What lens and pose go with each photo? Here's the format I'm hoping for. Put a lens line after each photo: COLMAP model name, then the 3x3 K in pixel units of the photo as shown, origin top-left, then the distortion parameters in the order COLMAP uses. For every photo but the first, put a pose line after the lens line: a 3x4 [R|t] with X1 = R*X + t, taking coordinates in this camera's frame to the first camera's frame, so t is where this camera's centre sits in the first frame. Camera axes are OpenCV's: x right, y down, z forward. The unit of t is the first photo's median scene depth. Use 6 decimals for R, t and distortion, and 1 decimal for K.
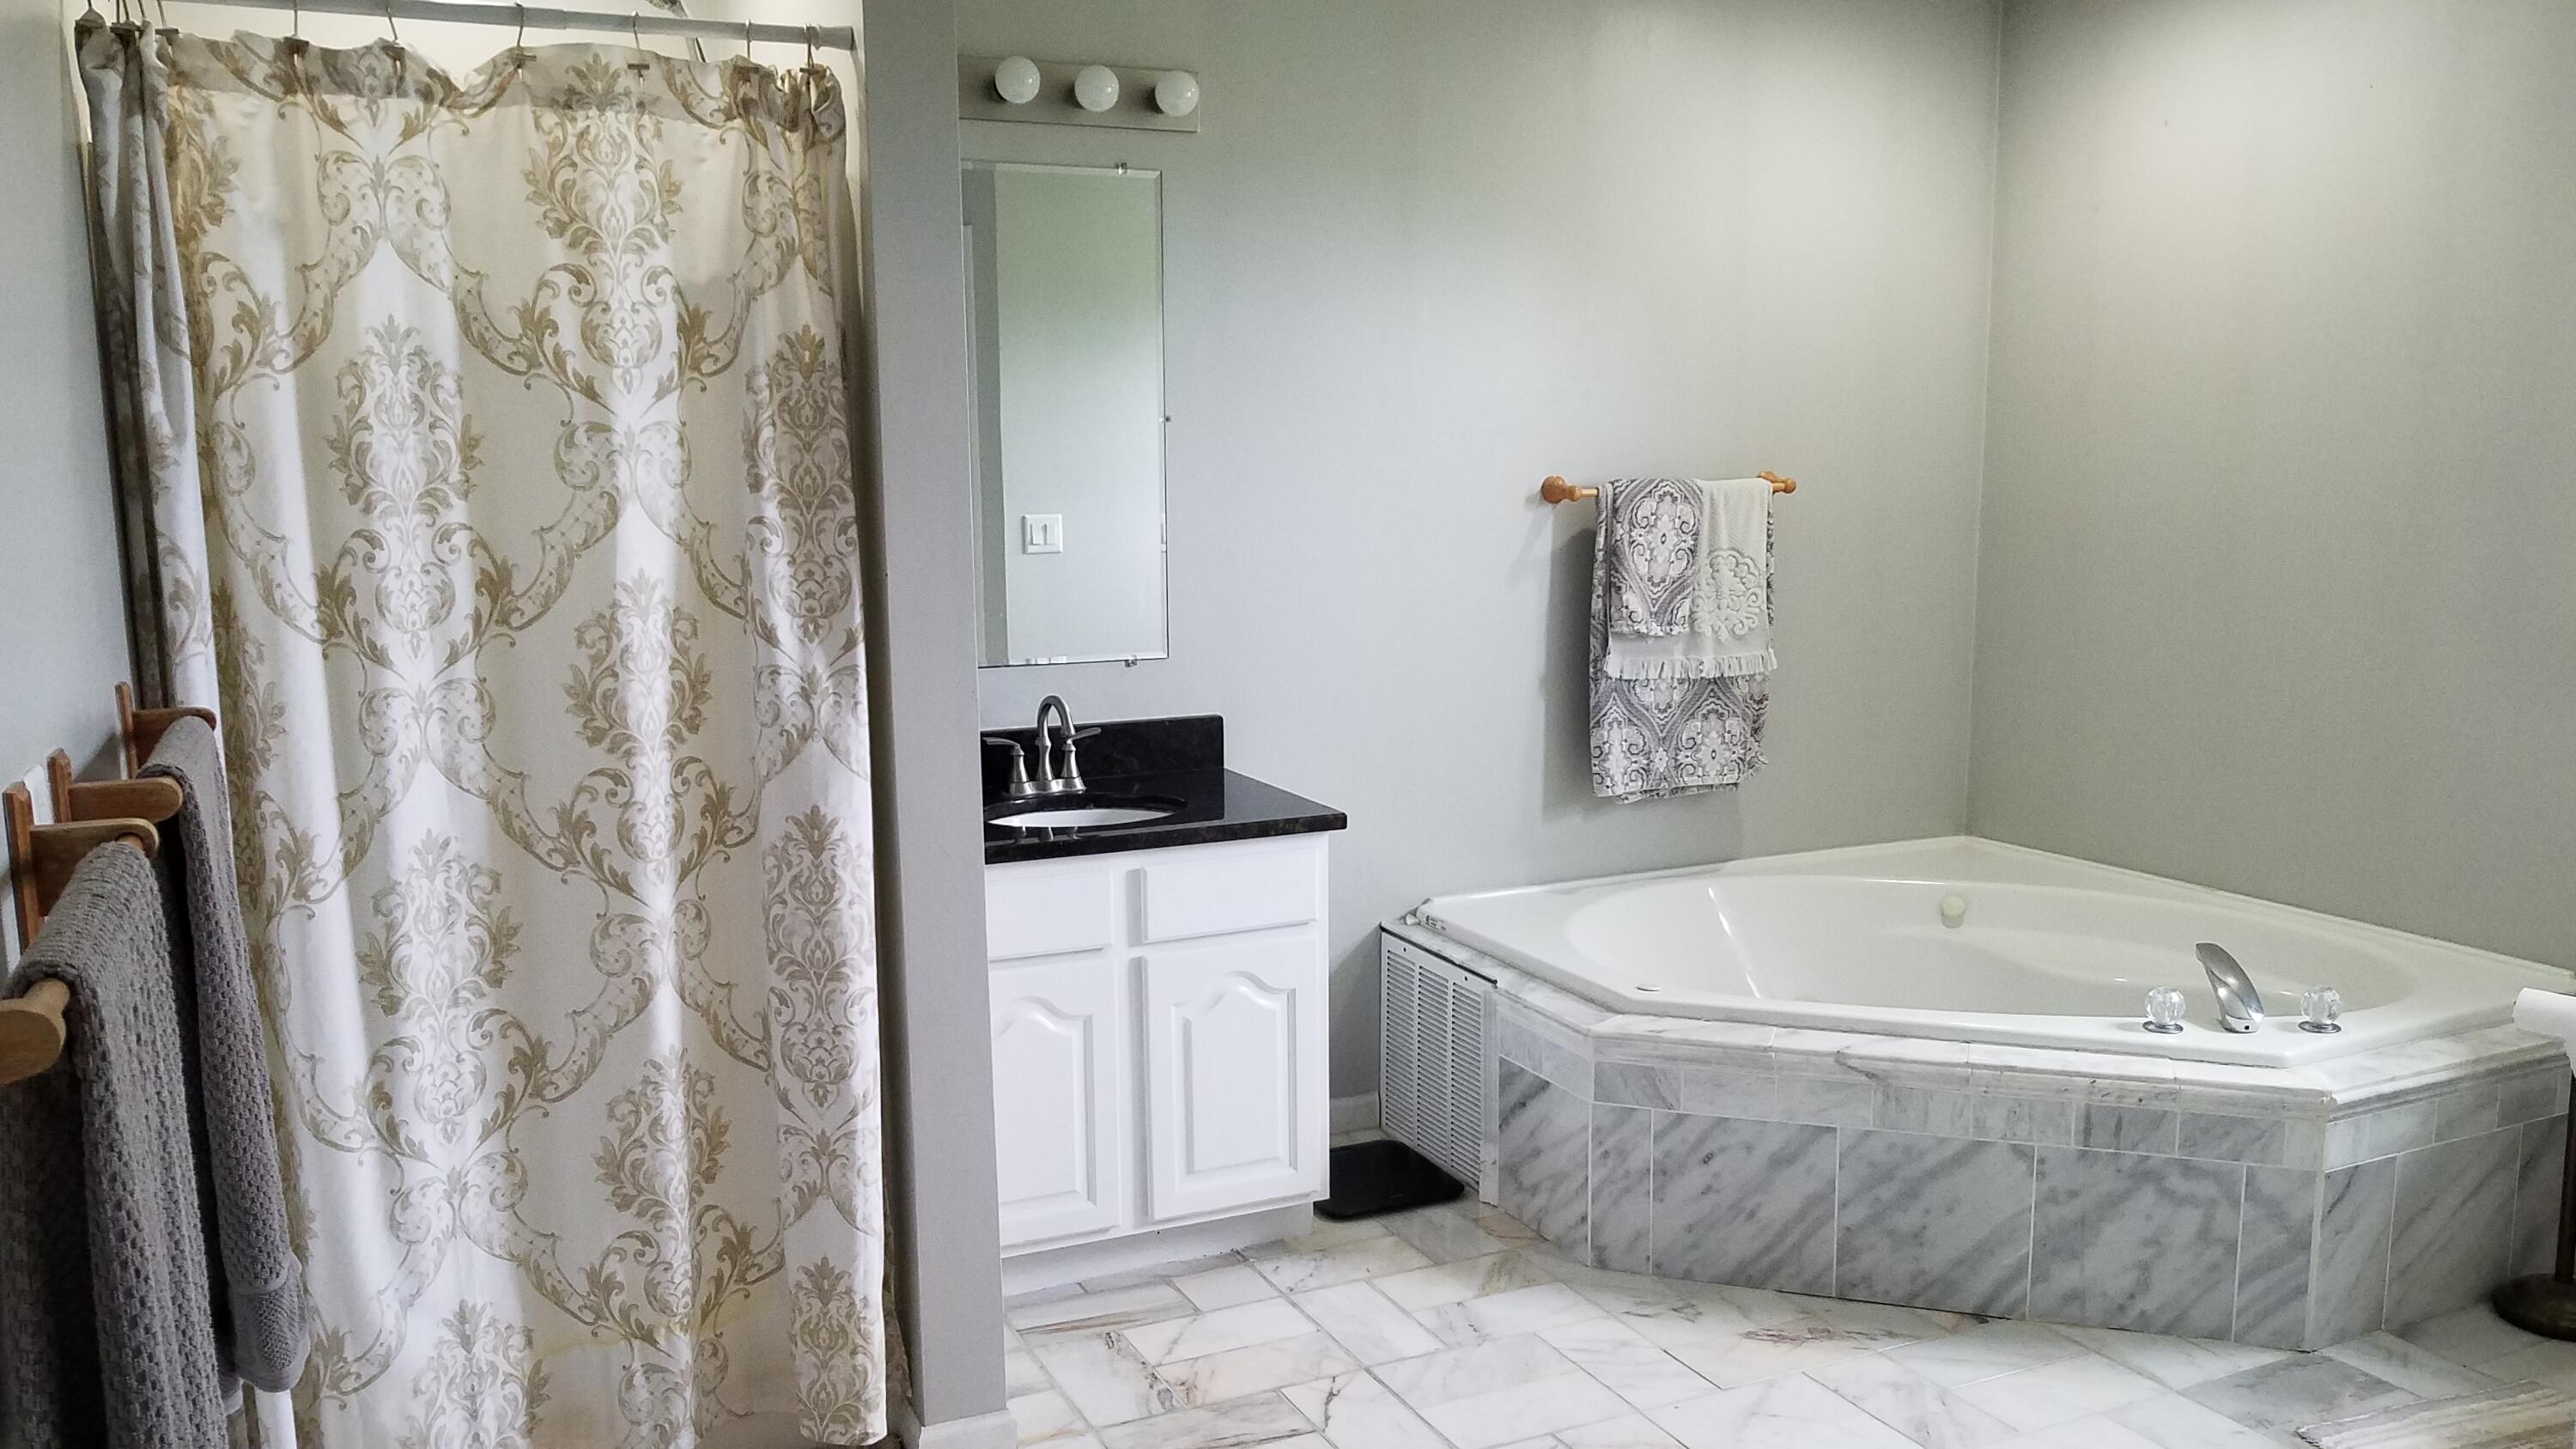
lens RADIAL K [[2019.5, 0, 1288.0], [0, 2019.5, 724.5], [0, 0, 1]] dist [0.064722, -0.060759]
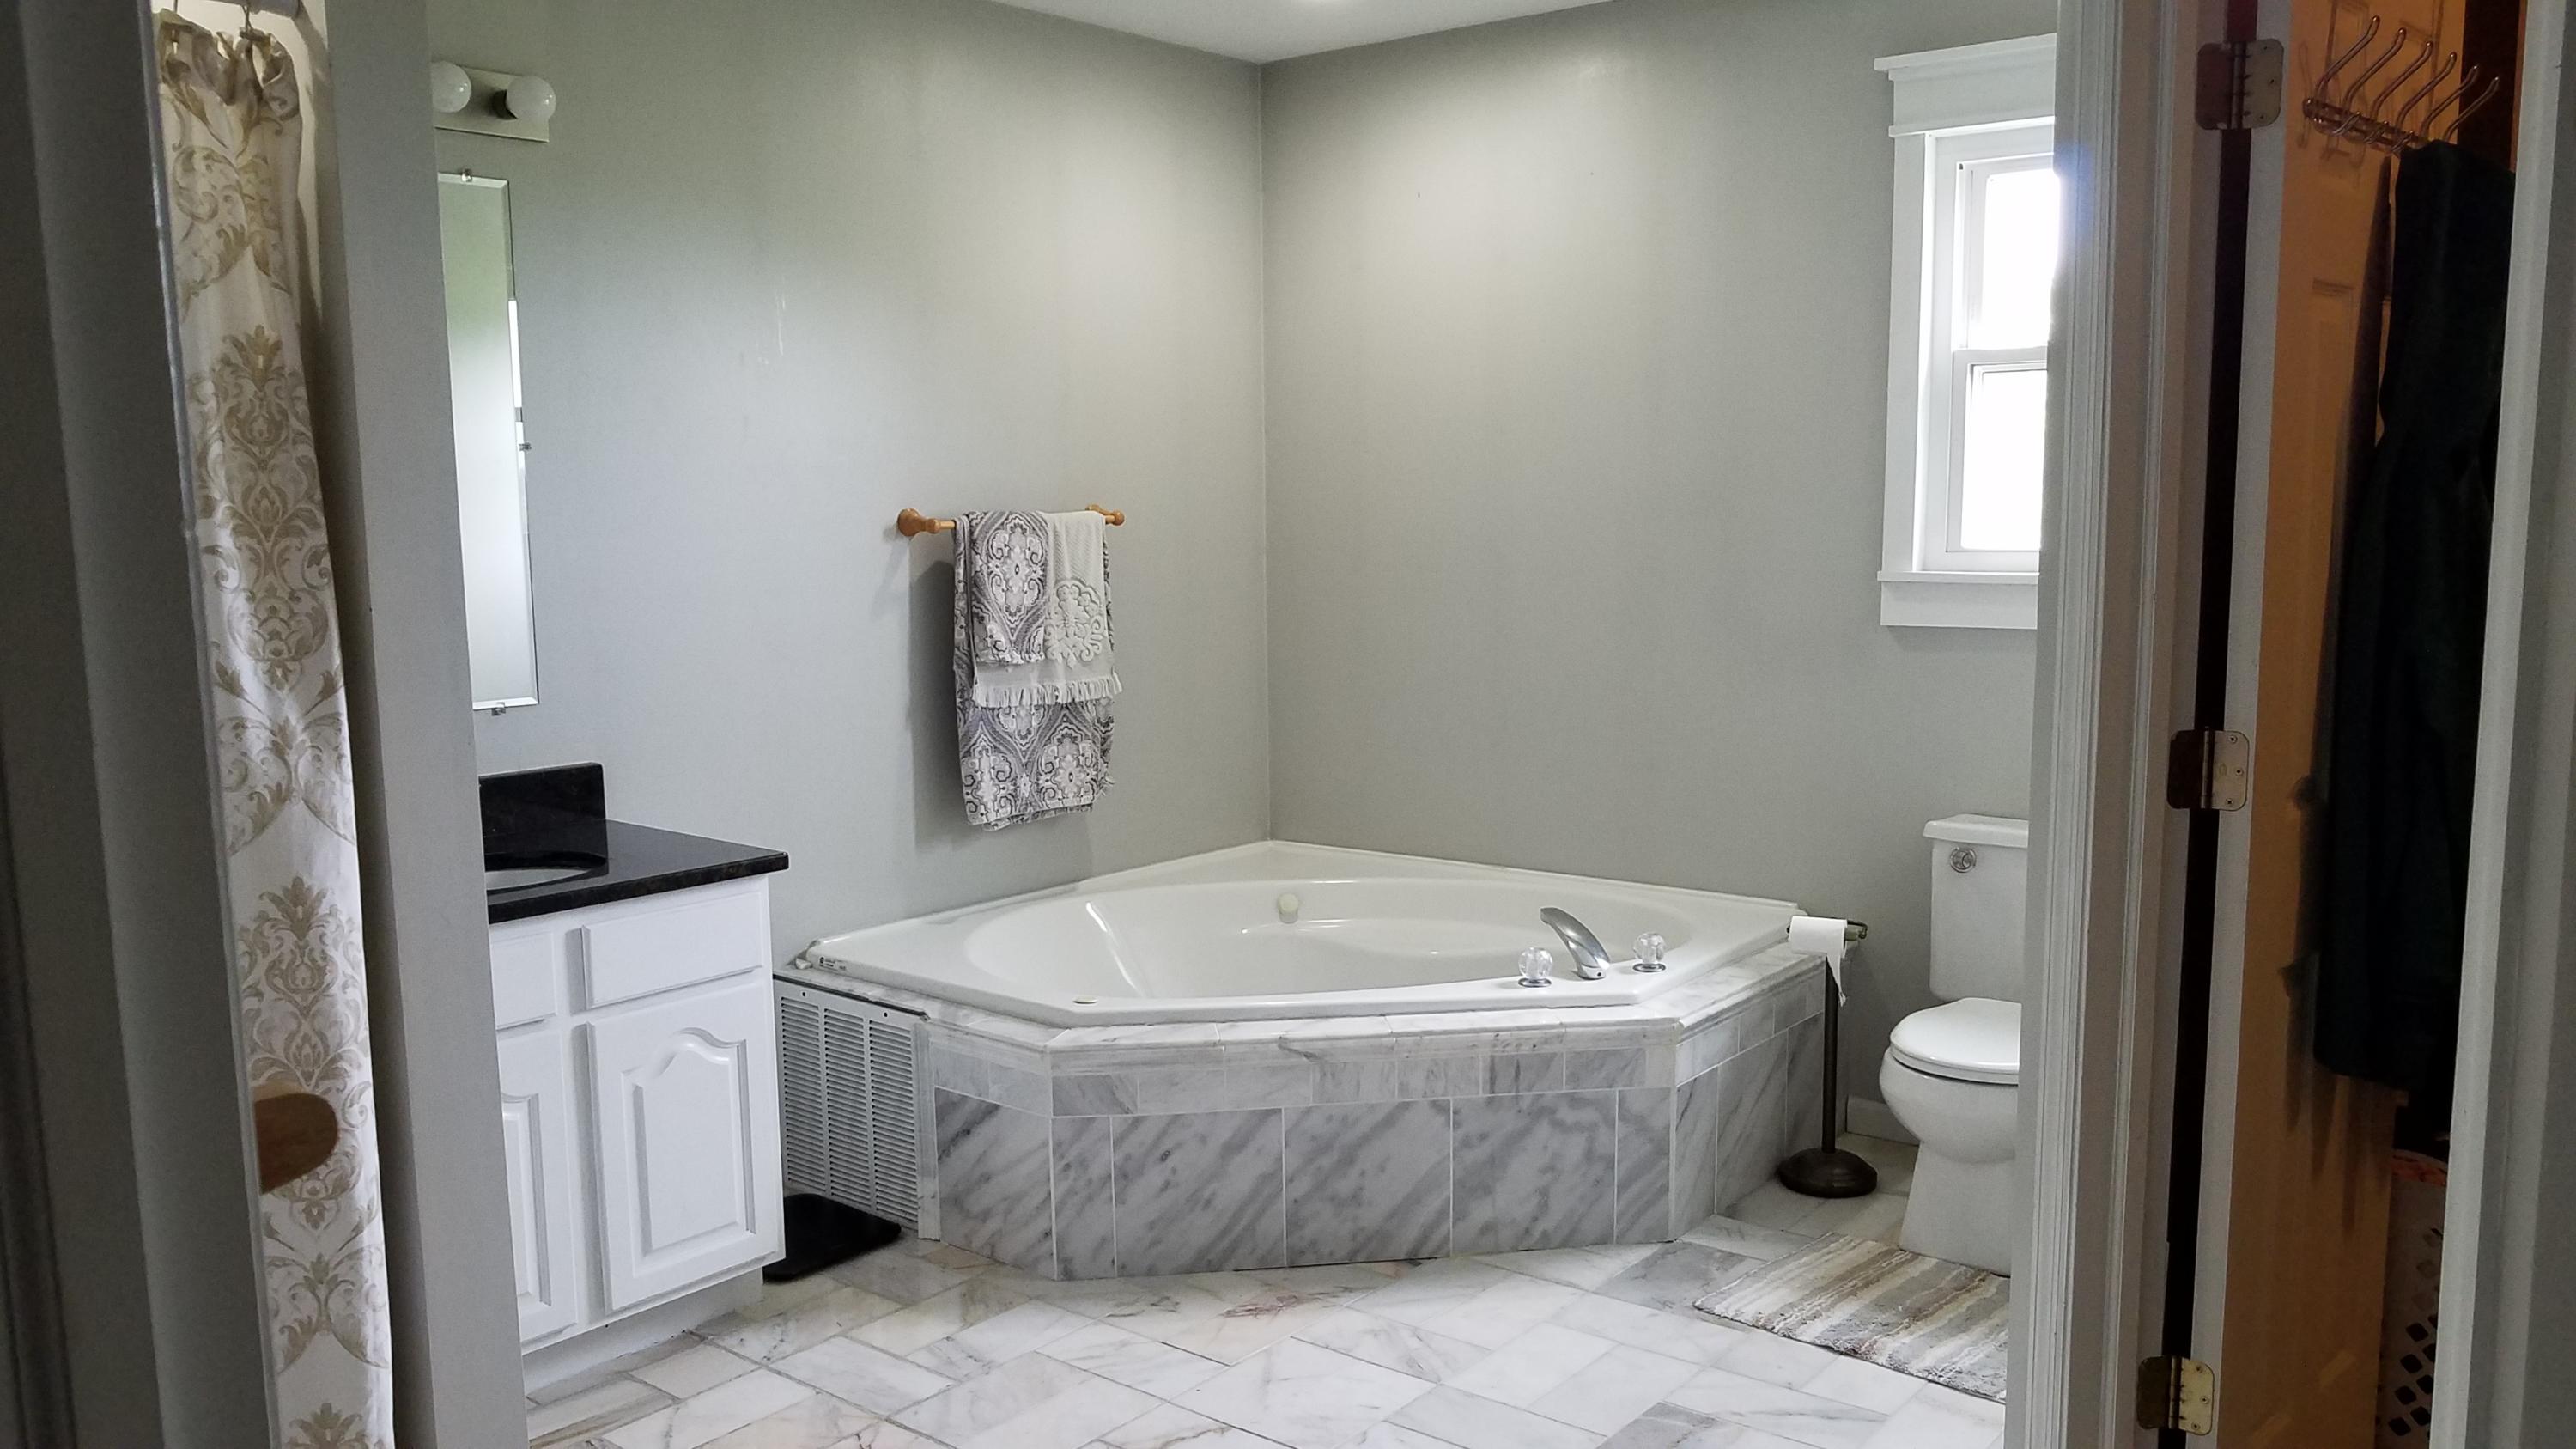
lens RADIAL K [[2024.1, 0, 1290.9], [0, 2024.1, 679.3], [0, 0, 1]] dist [0.000317, 0.137179]
pose [[0.898323, -0.037159, 0.437761, -0.184495], [0.056892, 0.997866, -0.032045, 0.006119], [-0.435636, 0.053692, 0.898520, 0.021747]]
